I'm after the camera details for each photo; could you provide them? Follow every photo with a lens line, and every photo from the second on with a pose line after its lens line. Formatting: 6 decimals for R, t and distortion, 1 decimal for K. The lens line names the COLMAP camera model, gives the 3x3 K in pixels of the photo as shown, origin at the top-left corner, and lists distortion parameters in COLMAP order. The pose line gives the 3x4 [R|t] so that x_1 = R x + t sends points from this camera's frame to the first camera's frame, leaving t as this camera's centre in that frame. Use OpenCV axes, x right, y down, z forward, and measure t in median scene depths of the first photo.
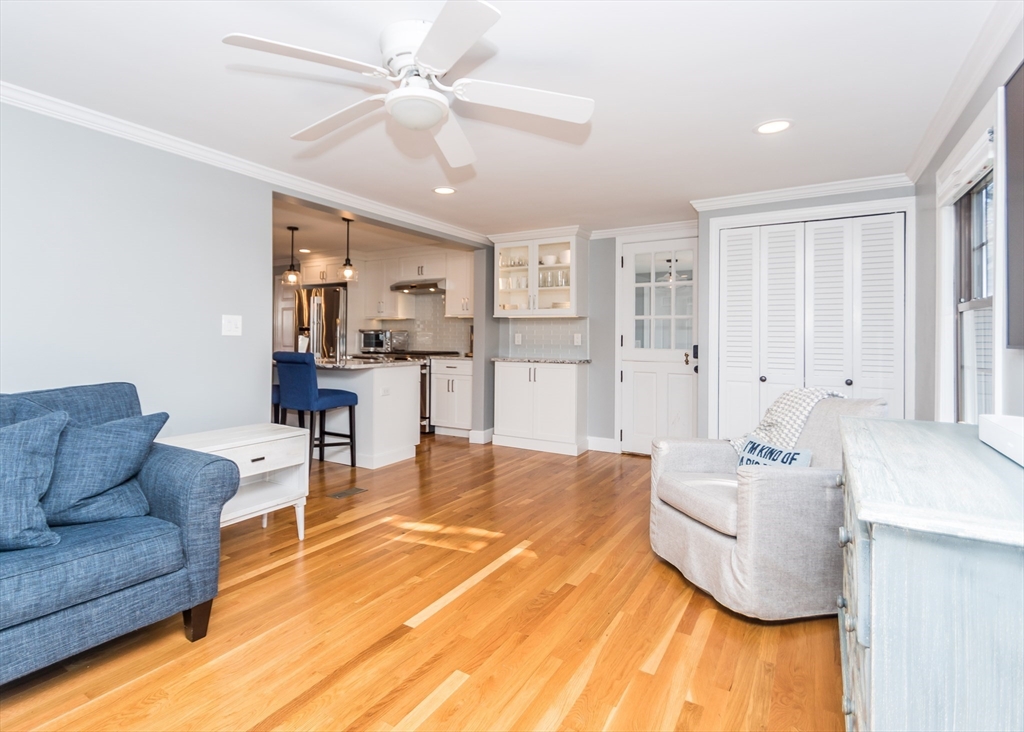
lens RADIAL K [[513.1, 0, 486.6], [0, 513.1, 340.2], [0, 0, 1]] dist [-0.001174, 0.000601]
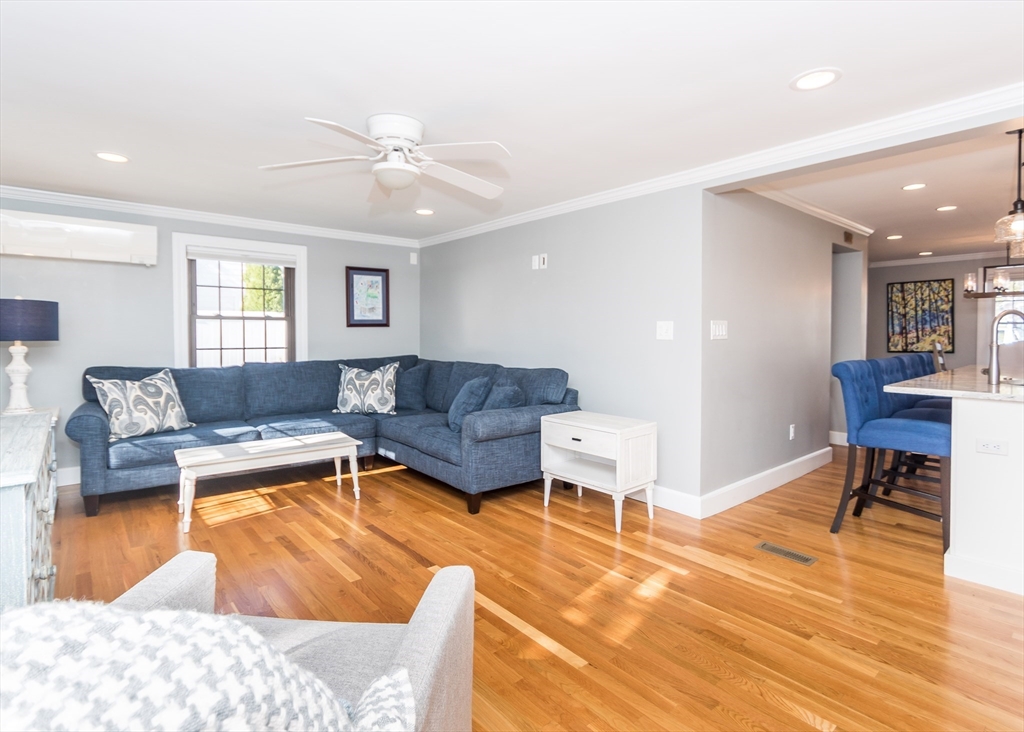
lens RADIAL K [[527.8, 0, 534.8], [0, 527.8, 342.2], [0, 0, 1]] dist [-0.000539, -0.000182]
pose [[-0.277698, 0.008087, -0.960635, 0.860734], [-0.009281, 0.999895, 0.011100, -0.016238], [0.960624, 0.011998, -0.277593, 1.335494]]
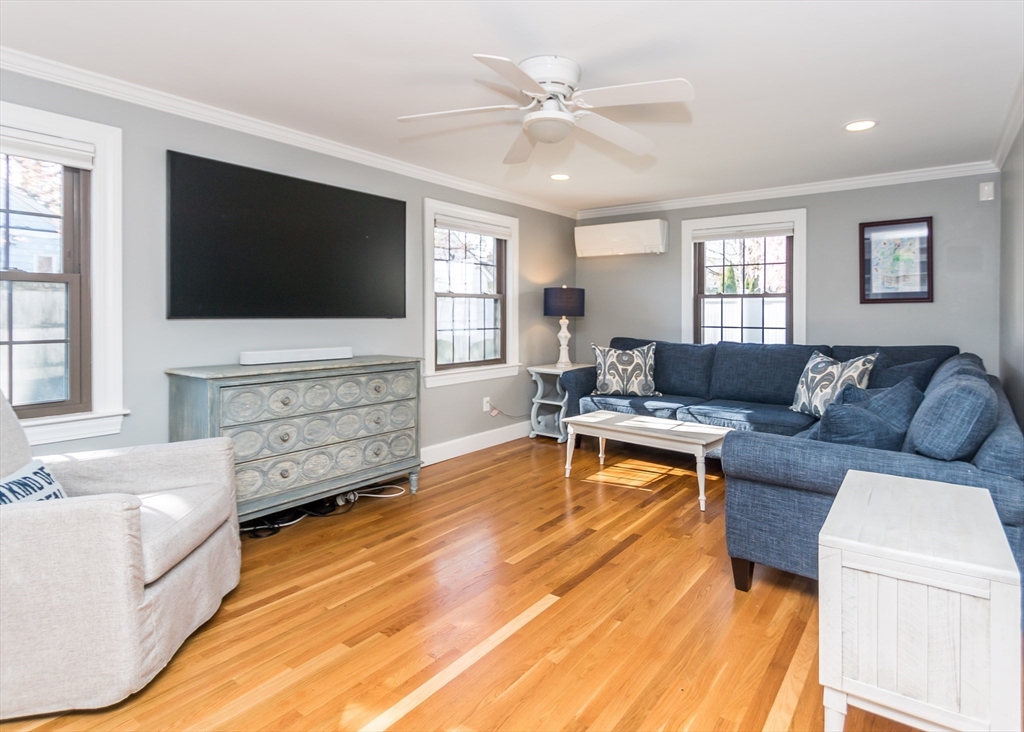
lens RADIAL K [[546.4, 0, 556.2], [0, 546.4, 315.2], [0, 0, 1]] dist [0.000488, 0.000082]
pose [[-0.998349, -0.013162, 0.055919, -0.174158], [-0.012692, 0.999881, 0.008749, -0.013340], [-0.056028, 0.008025, -0.998397, 1.739703]]
